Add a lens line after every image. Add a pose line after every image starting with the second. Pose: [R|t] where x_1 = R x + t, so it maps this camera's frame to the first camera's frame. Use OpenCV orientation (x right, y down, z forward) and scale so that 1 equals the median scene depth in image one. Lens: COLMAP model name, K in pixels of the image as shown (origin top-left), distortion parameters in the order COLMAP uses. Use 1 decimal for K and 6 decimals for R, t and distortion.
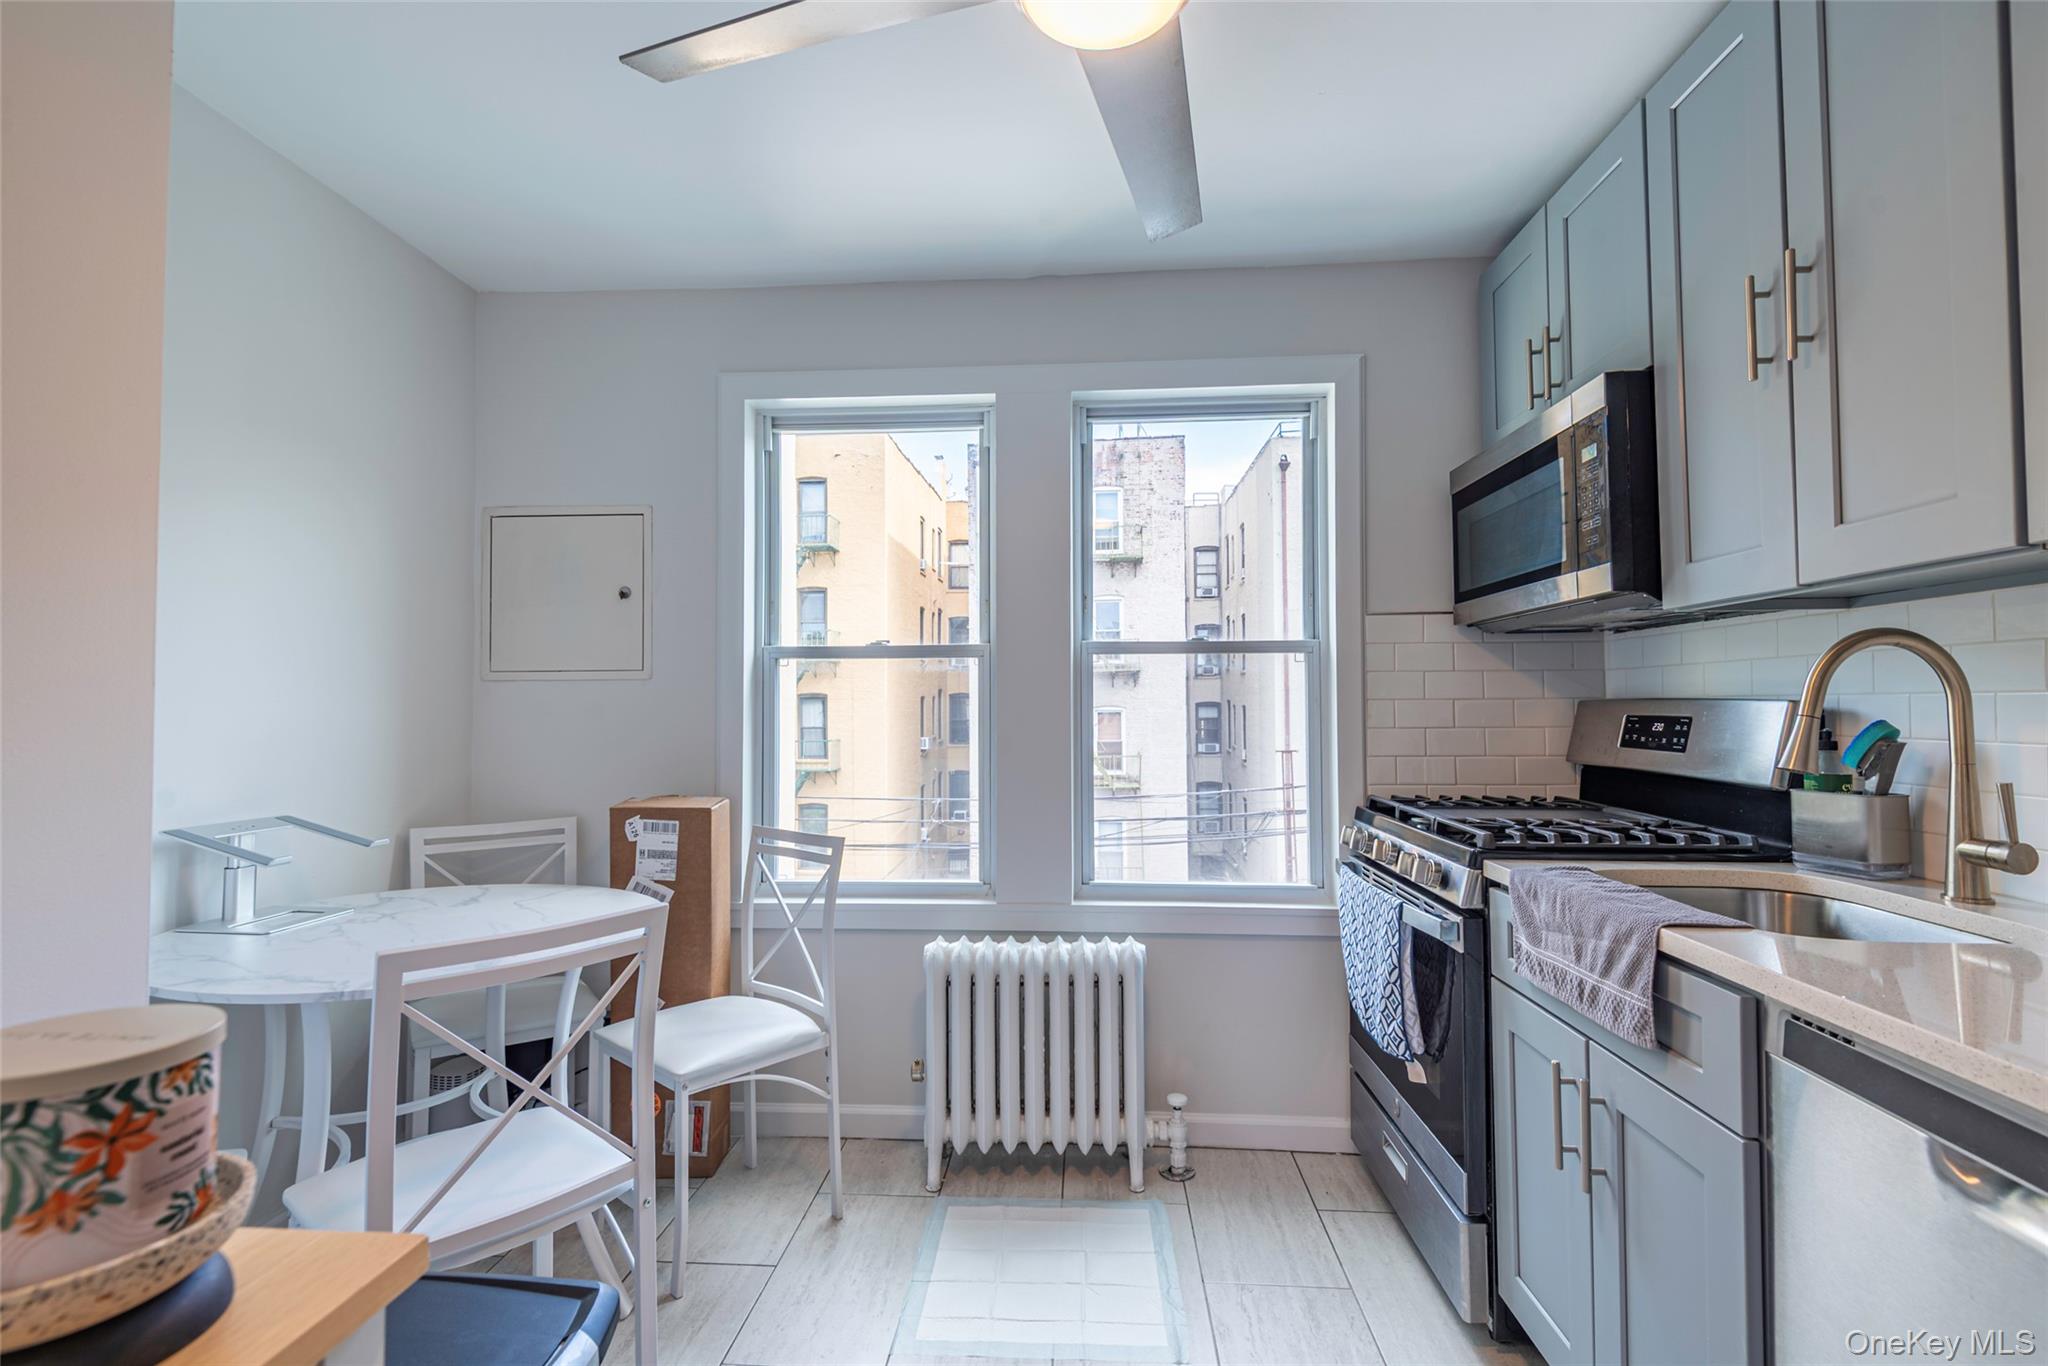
lens RADIAL K [[940.7, 0, 1036.6], [0, 940.7, 676.7], [0, 0, 1]] dist [0.044234, -0.032836]
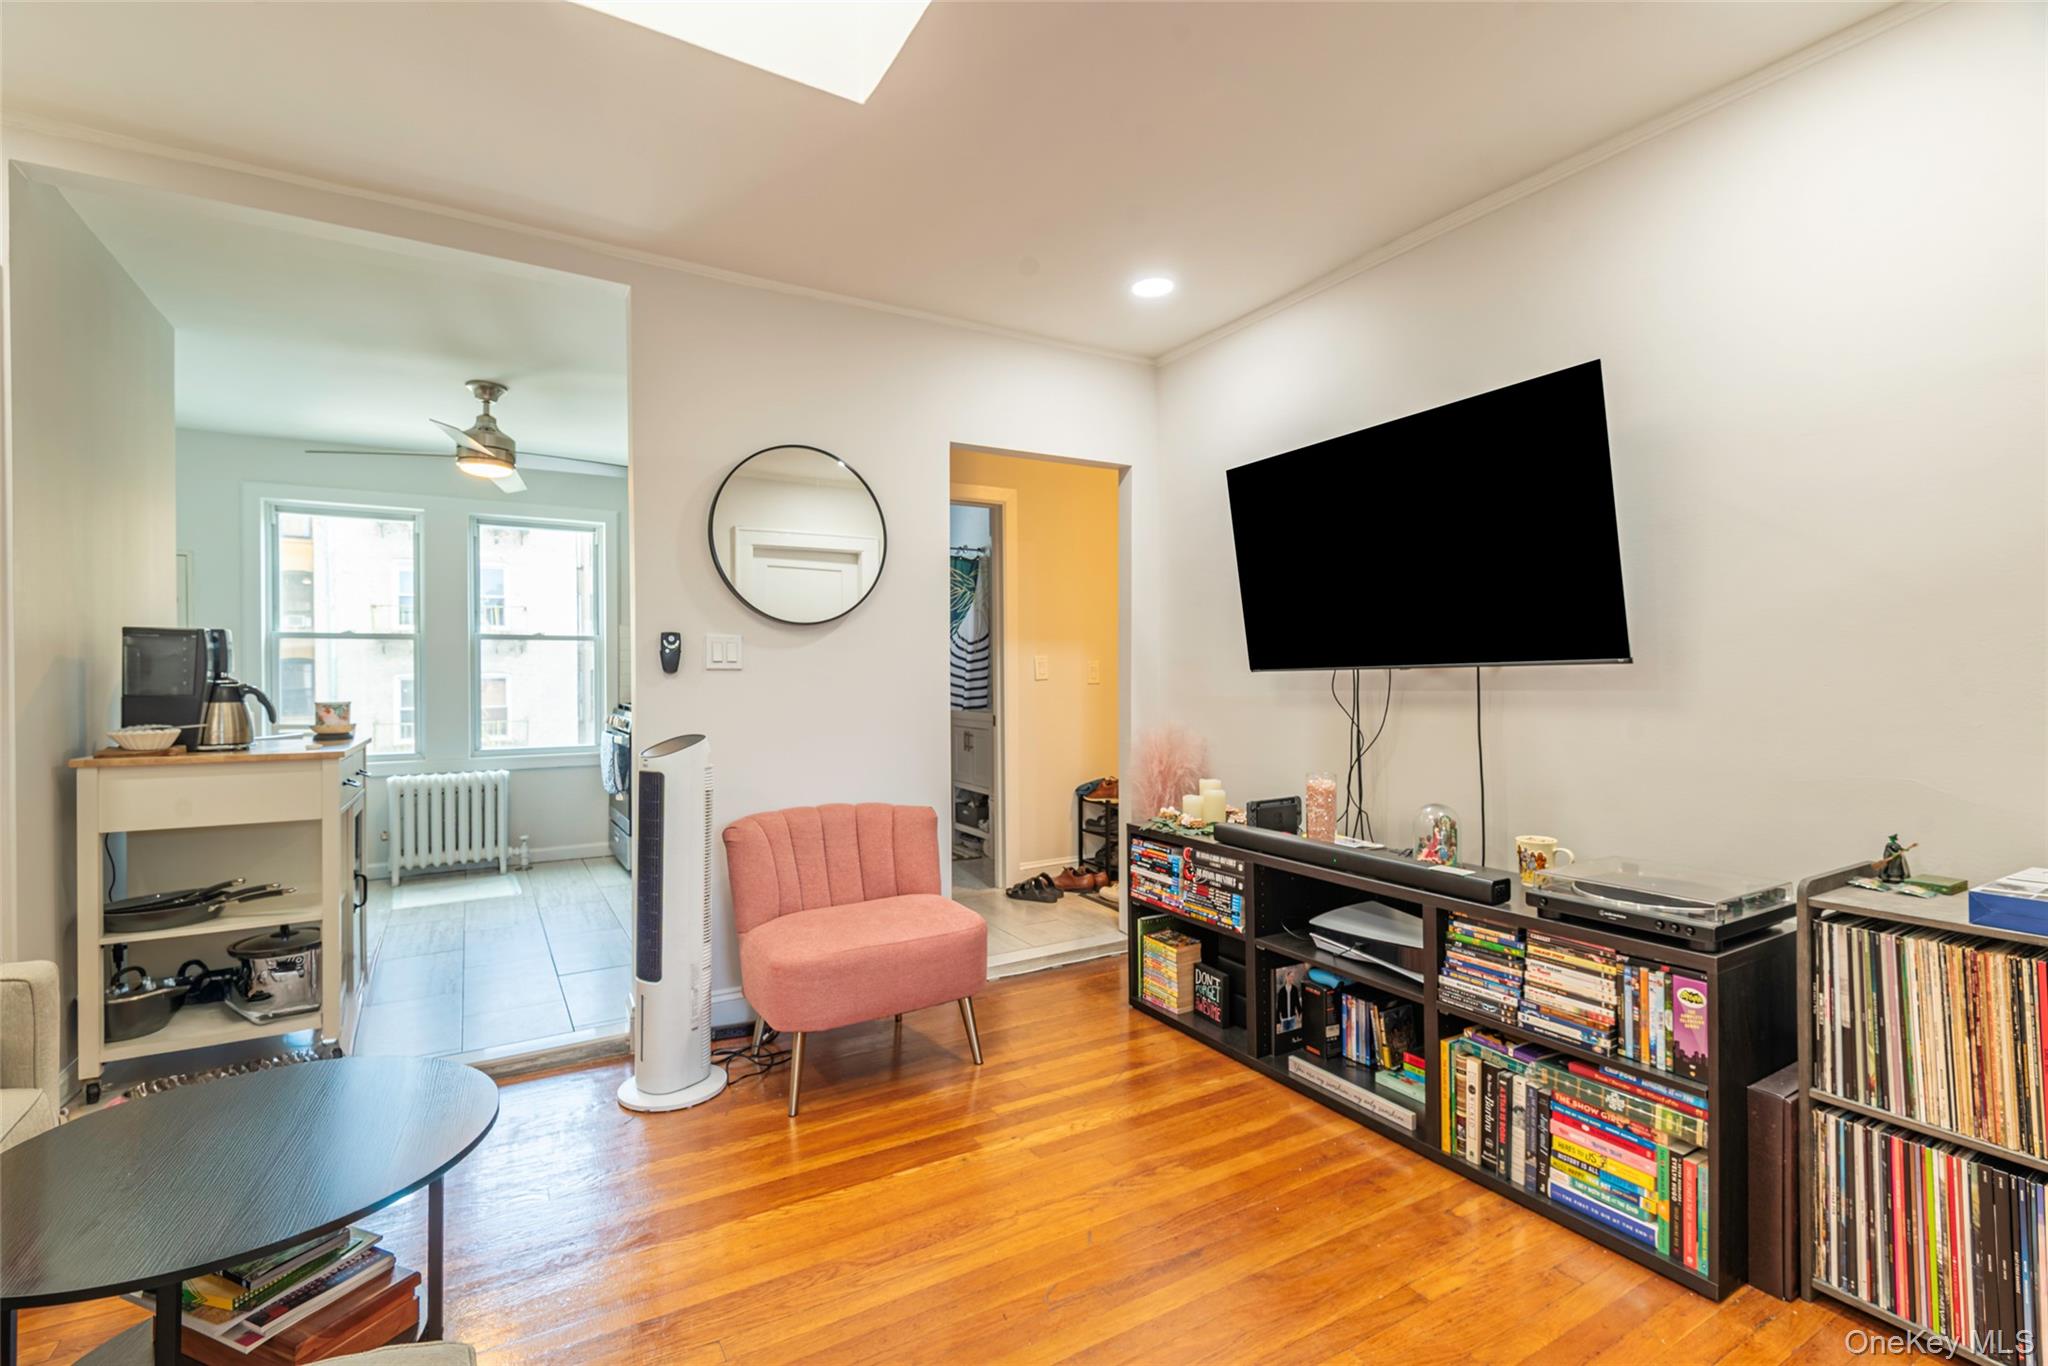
lens RADIAL K [[940.7, 0, 1036.6], [0, 940.7, 676.7], [0, 0, 1]] dist [0.044234, -0.032836]
pose [[0.827832, -0.002286, 0.560972, -0.107435], [-0.017098, 0.999424, 0.029304, -0.026386], [-0.560716, -0.033851, 0.827316, -1.481993]]
